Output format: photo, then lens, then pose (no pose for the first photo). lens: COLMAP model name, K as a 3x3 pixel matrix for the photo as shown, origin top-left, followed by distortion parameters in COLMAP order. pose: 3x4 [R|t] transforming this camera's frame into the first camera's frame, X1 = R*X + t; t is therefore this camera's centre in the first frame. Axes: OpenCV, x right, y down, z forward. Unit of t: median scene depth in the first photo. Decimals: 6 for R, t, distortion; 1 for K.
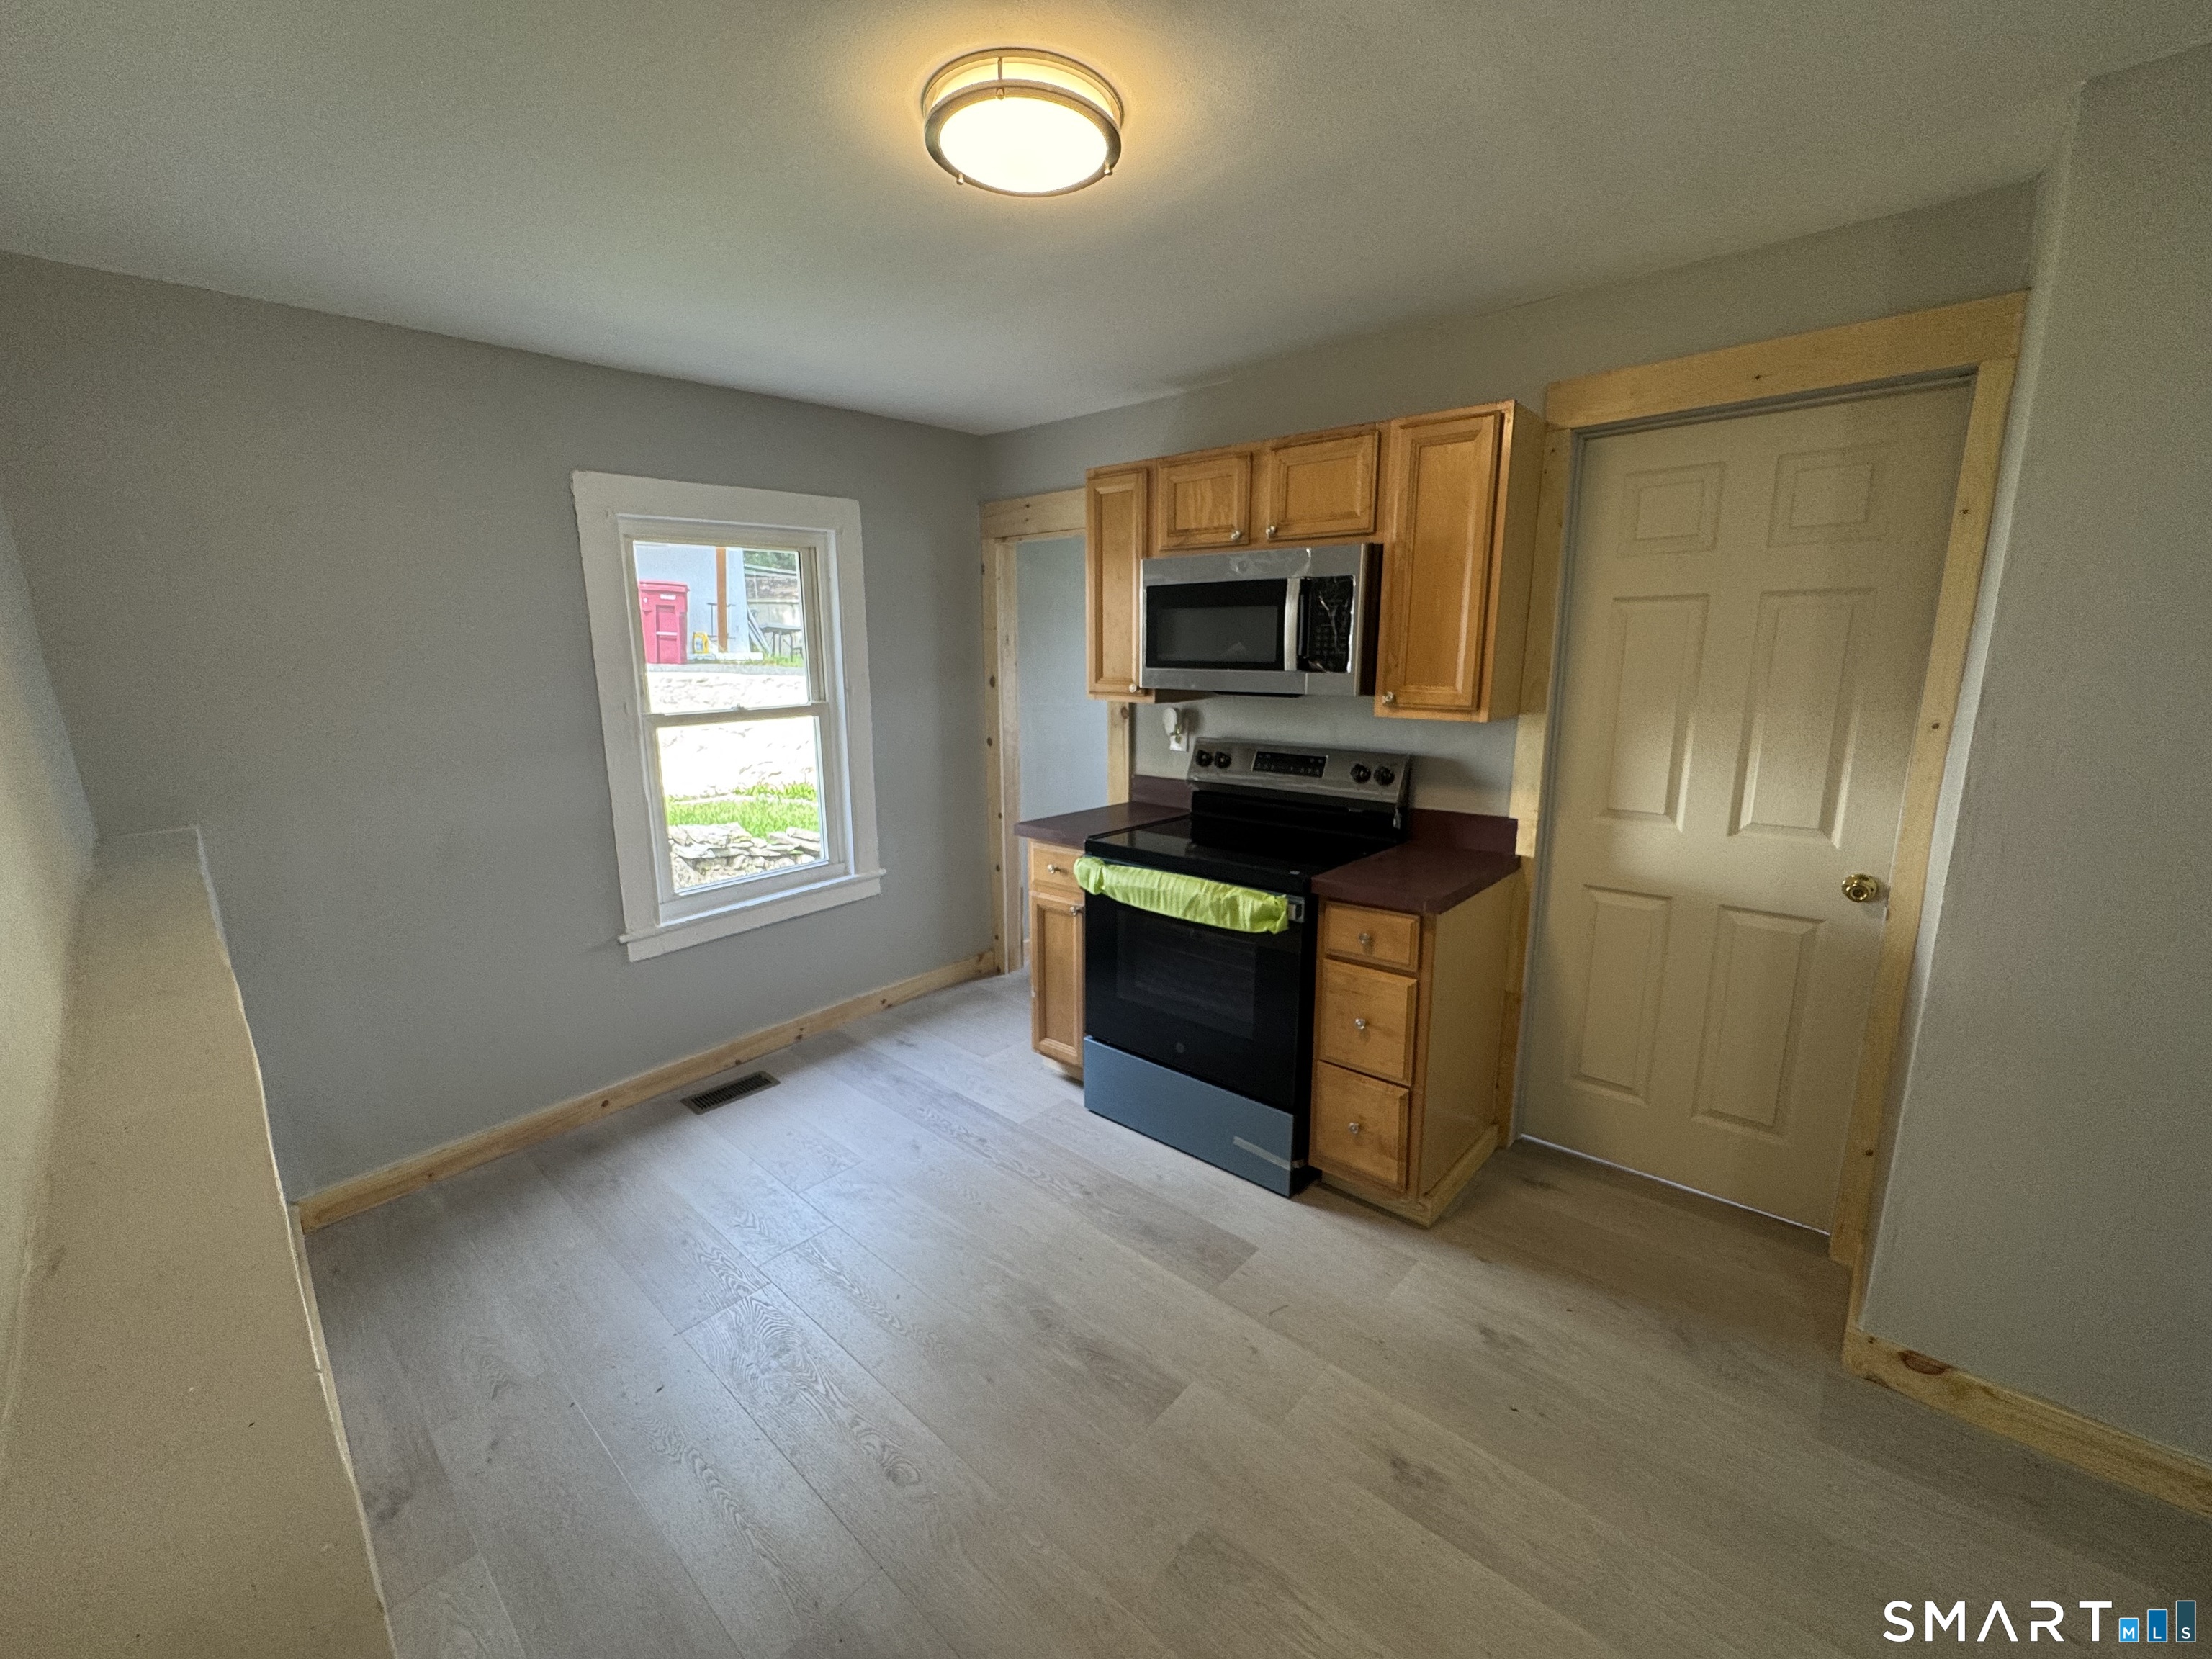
lens RADIAL K [[905.0, 0, 1110.1], [0, 905.0, 831.5], [0, 0, 1]] dist [-0.004457, -0.000234]
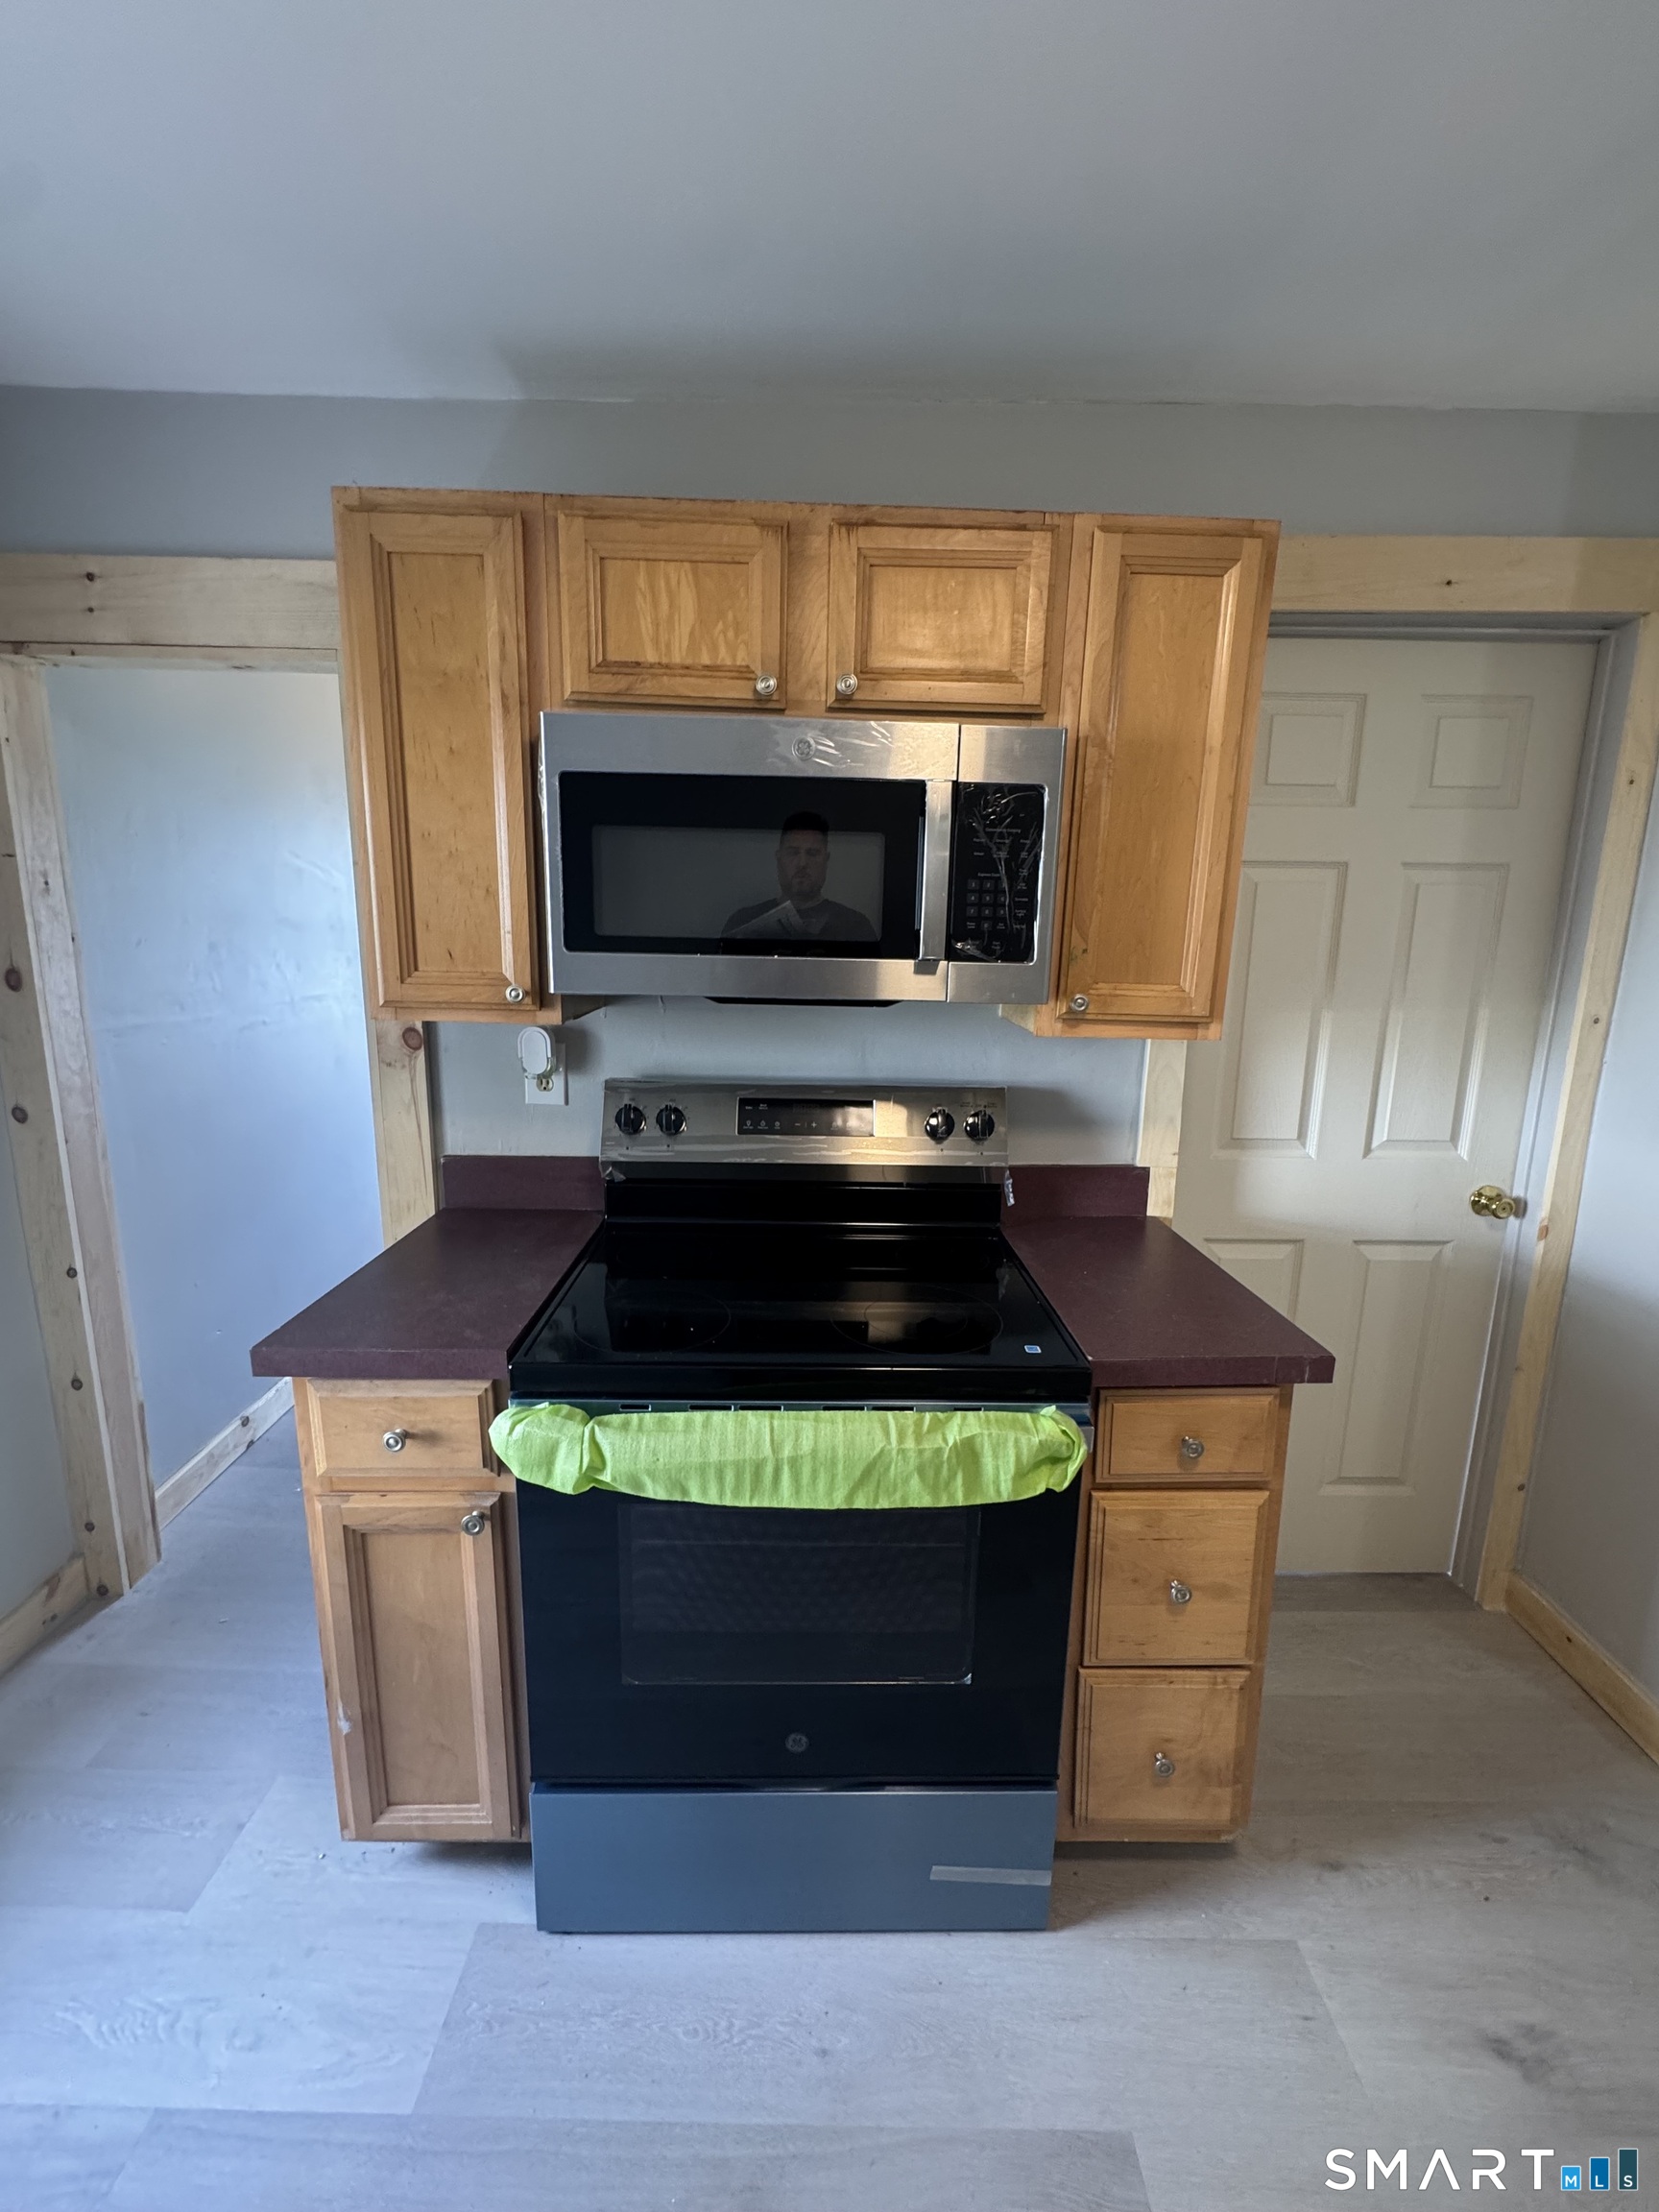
lens RADIAL K [[883.5, 0, 829.5], [0, 883.5, 1106.0], [0, 0, 1]] dist [-0.001542, -0.000207]
pose [[0.745402, -0.110531, 0.657388, -0.184382], [0.112702, 0.992857, 0.039145, -0.115404], [-0.657020, 0.044910, 0.752535, 0.634563]]
